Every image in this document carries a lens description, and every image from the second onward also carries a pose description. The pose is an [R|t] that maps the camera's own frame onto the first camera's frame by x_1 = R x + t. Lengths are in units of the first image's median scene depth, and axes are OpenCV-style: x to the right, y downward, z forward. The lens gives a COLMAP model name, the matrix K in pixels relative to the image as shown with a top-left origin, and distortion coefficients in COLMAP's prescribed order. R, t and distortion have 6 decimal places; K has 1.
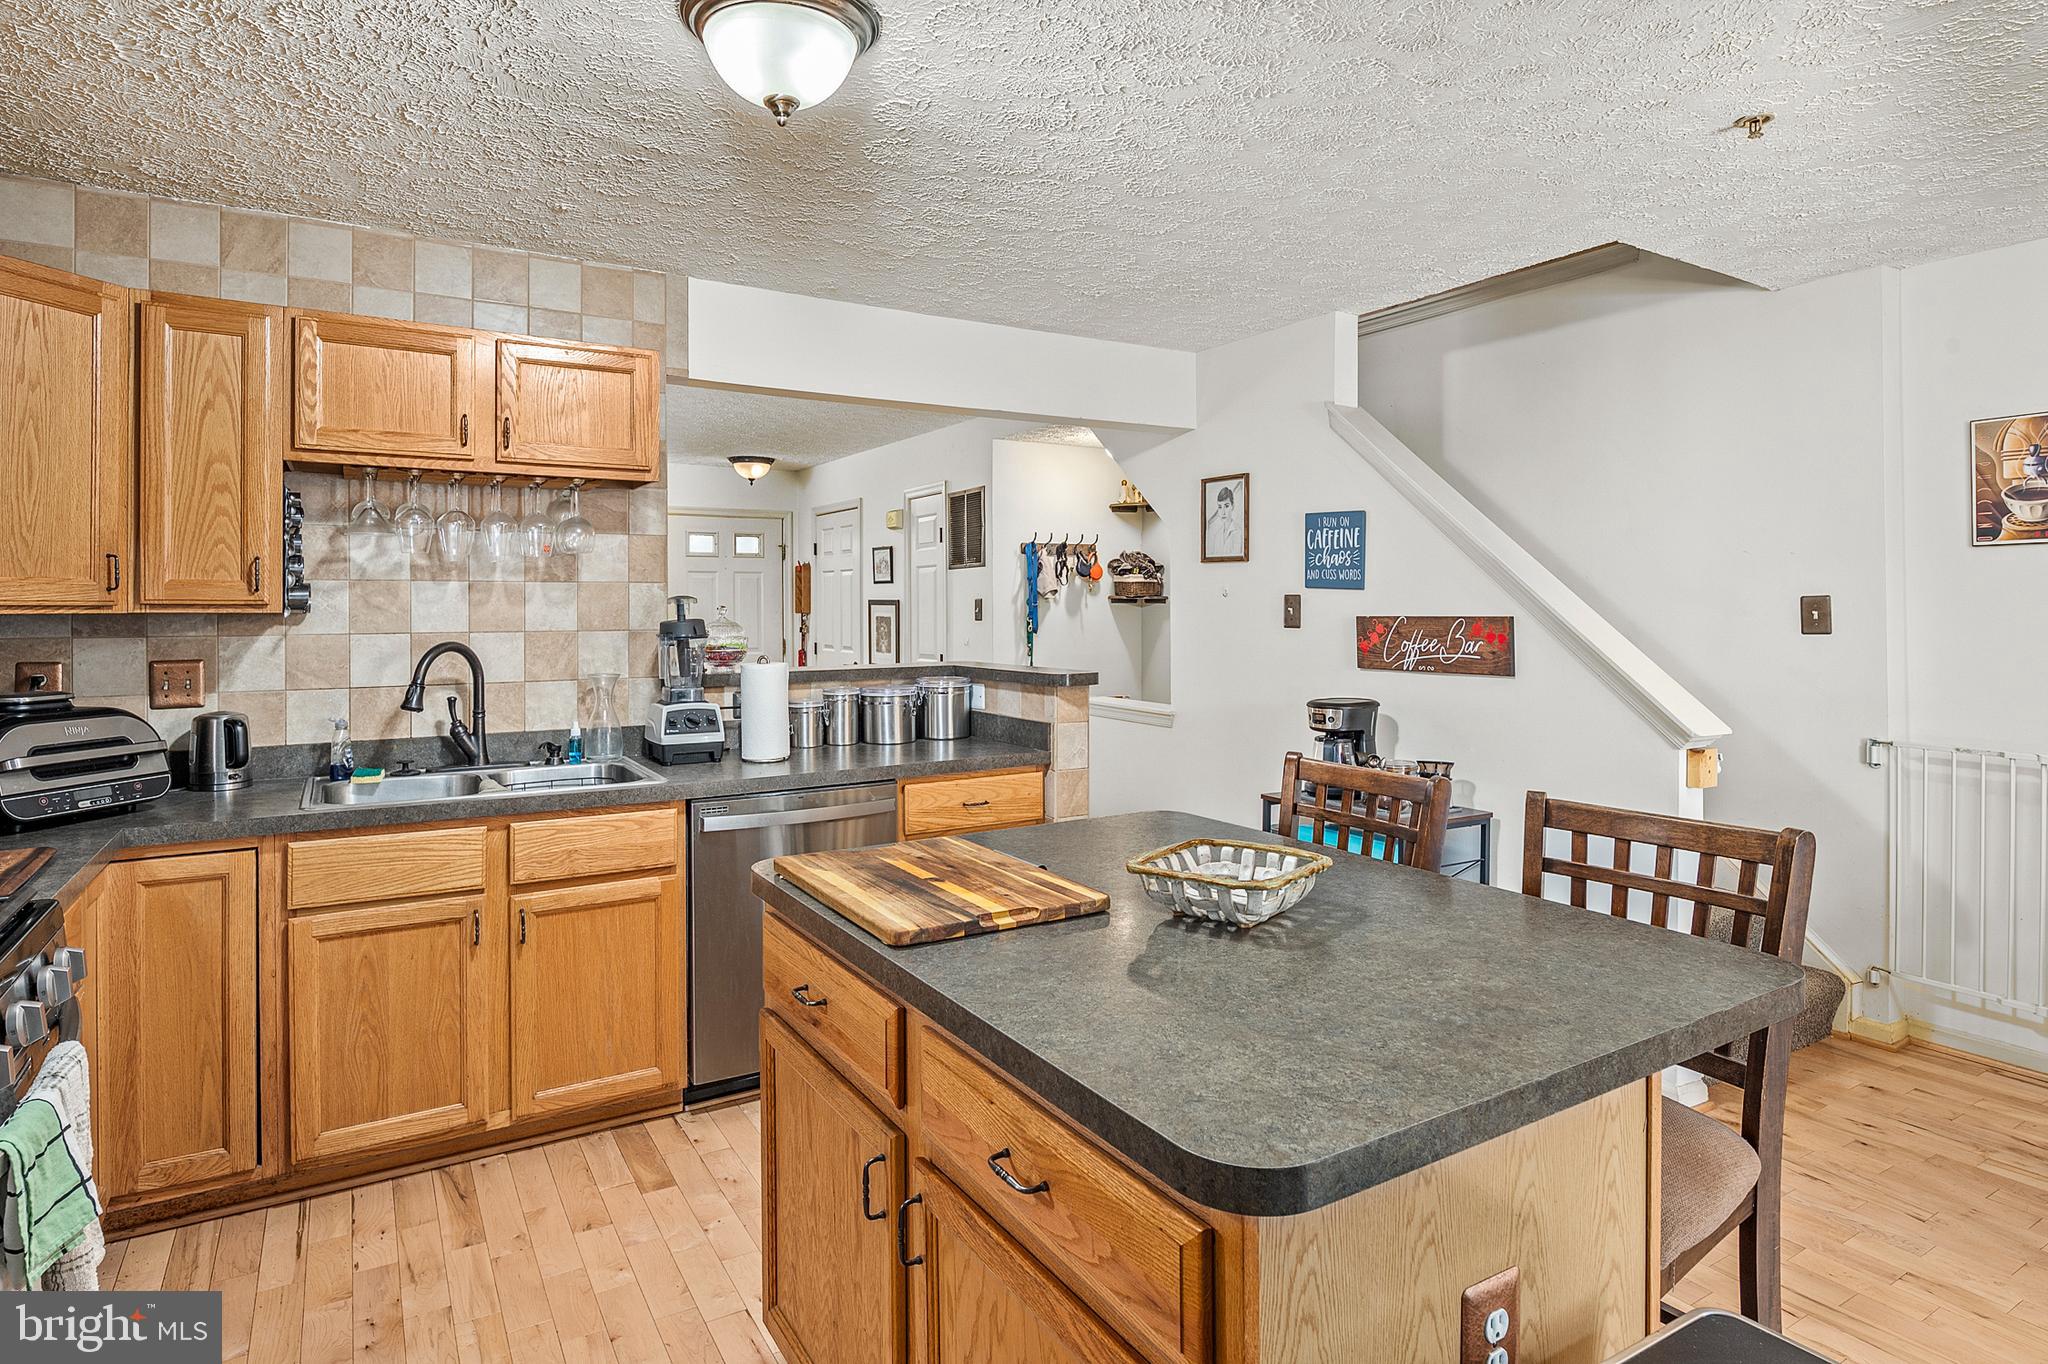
lens RADIAL K [[1106.5, 0, 1008.9], [0, 1106.5, 613.6], [0, 0, 1]] dist [-0.001426, -0.000812]
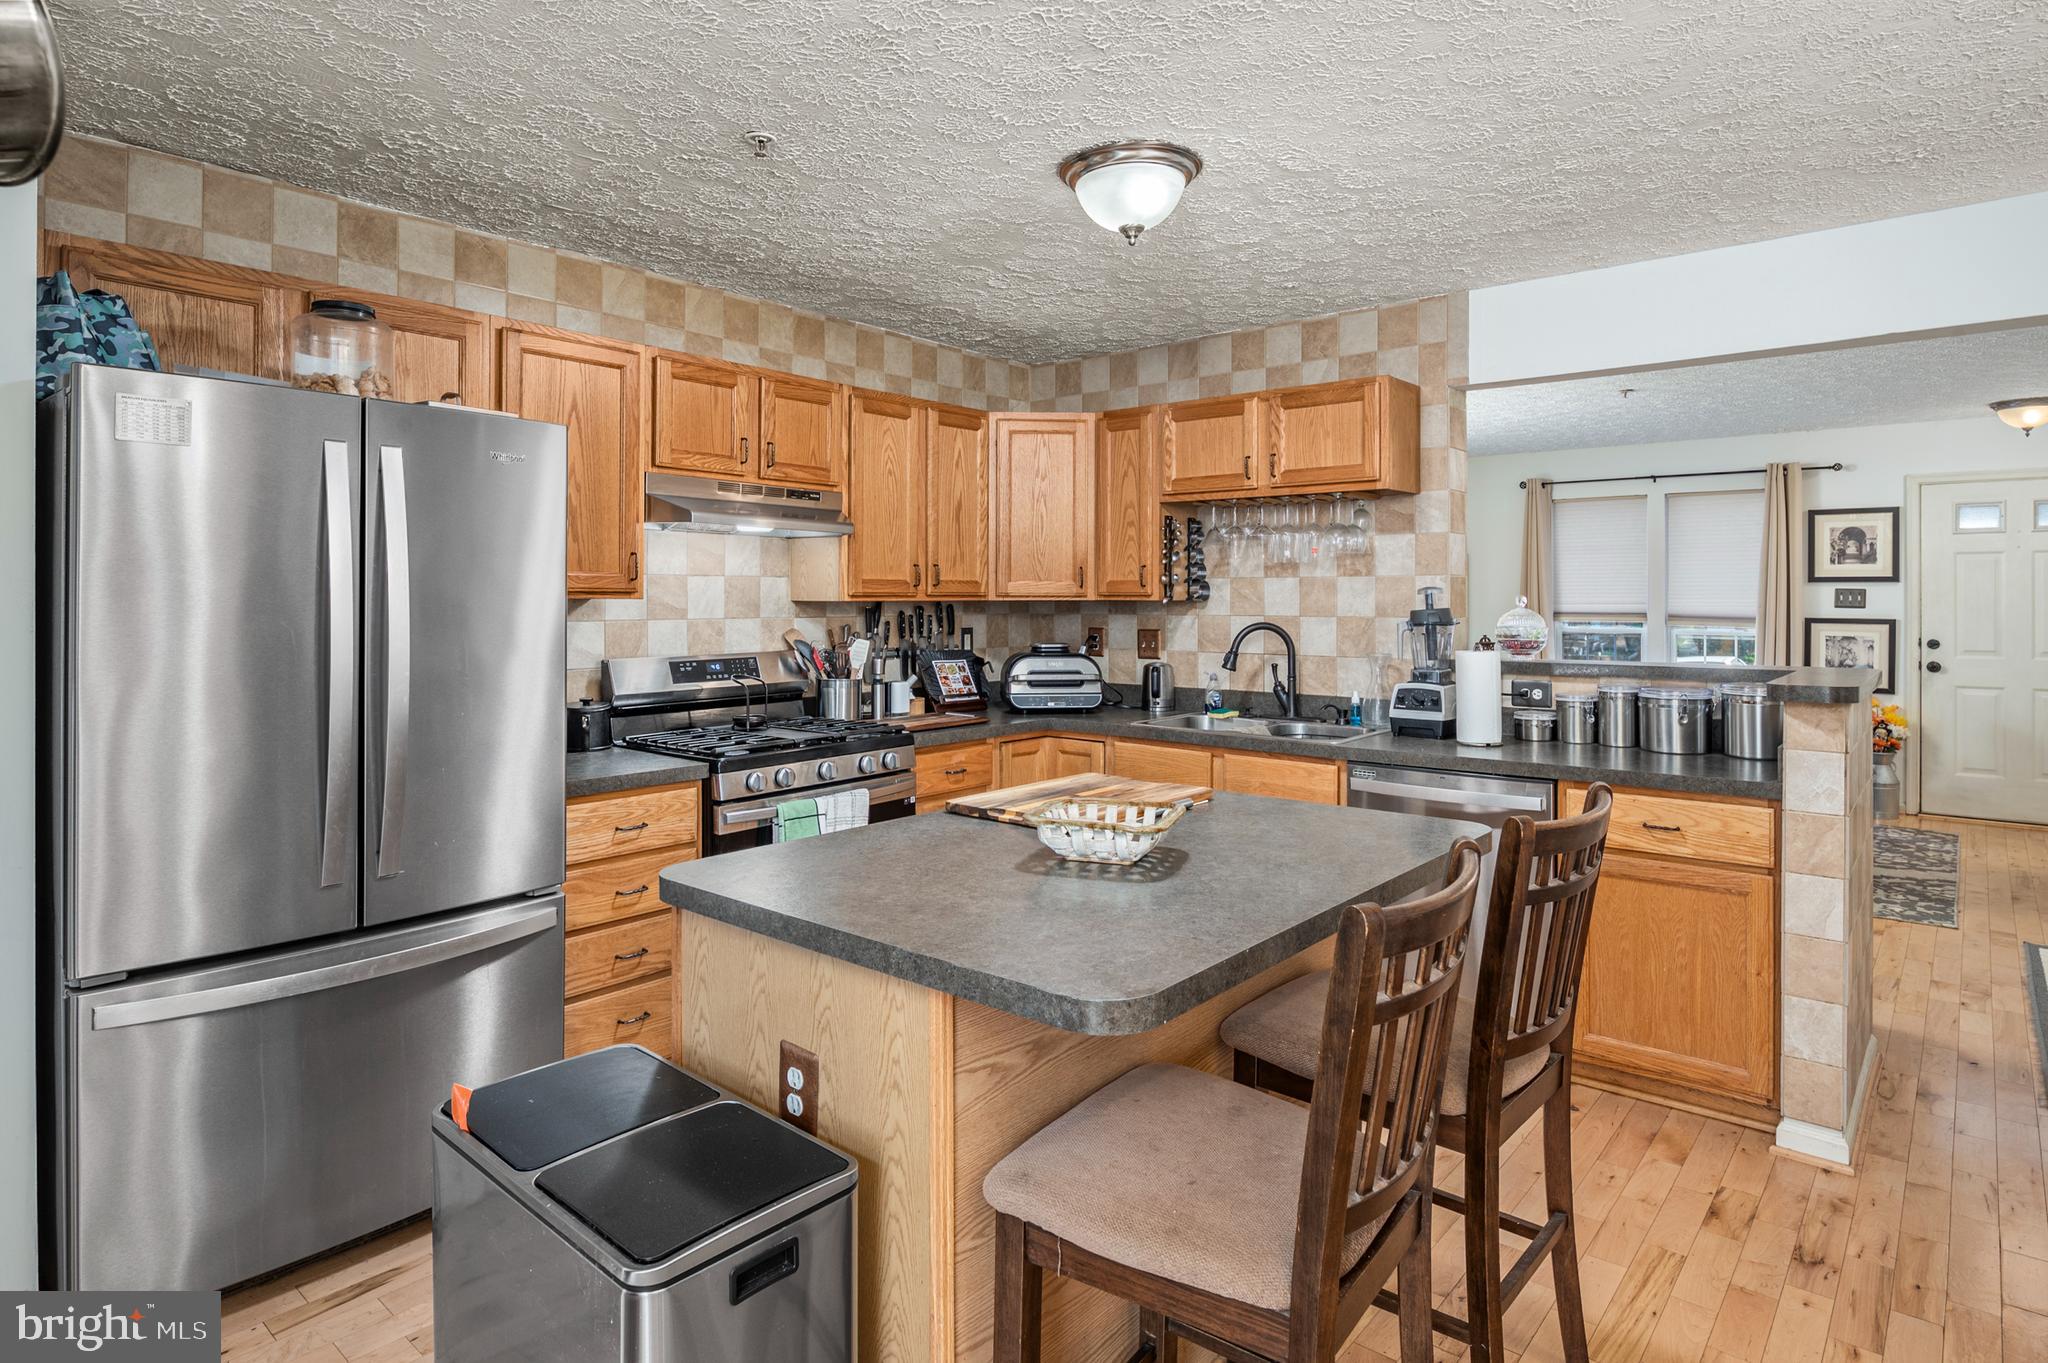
lens RADIAL K [[1106.5, 0, 1023.9], [0, 1106.5, 597.1], [0, 0, 1]] dist [-0.001426, -0.000812]
pose [[0.318837, 0.000592, -0.947809, 0.641126], [-0.007232, 0.999972, -0.001809, -0.000863], [0.947782, 0.007431, 0.318832, 0.267498]]
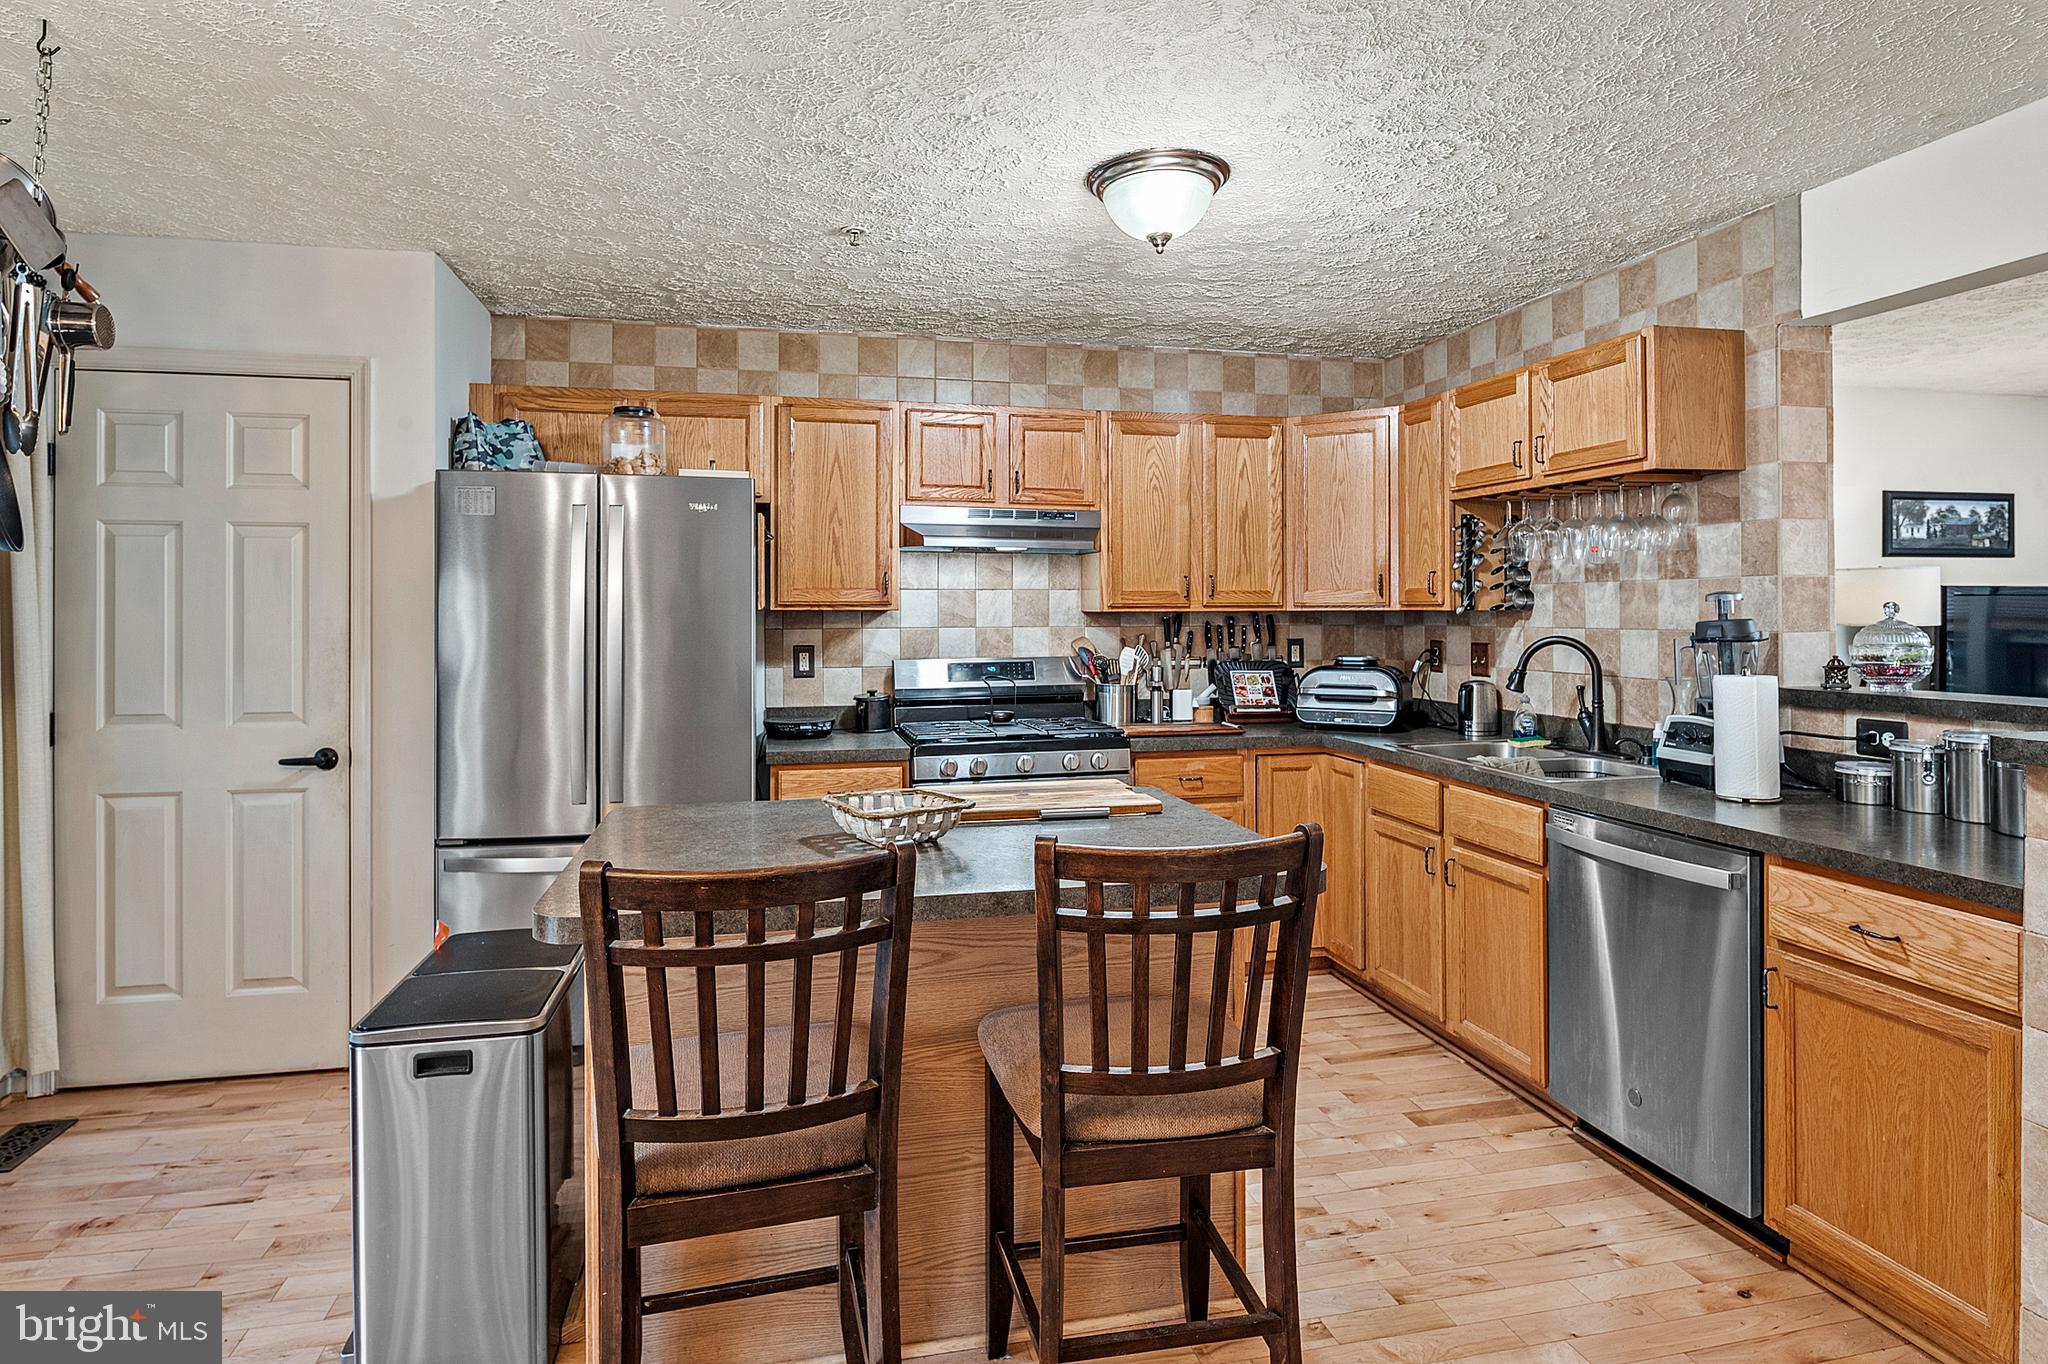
lens RADIAL K [[1106.5, 0, 1023.7], [0, 1106.5, 607.1], [0, 0, 1]] dist [-0.001426, -0.000812]
pose [[-0.307607, -0.000182, -0.951514, 0.698761], [-0.002938, 0.999995, 0.000758, -0.003281], [0.951509, 0.003029, -0.307606, 0.767548]]
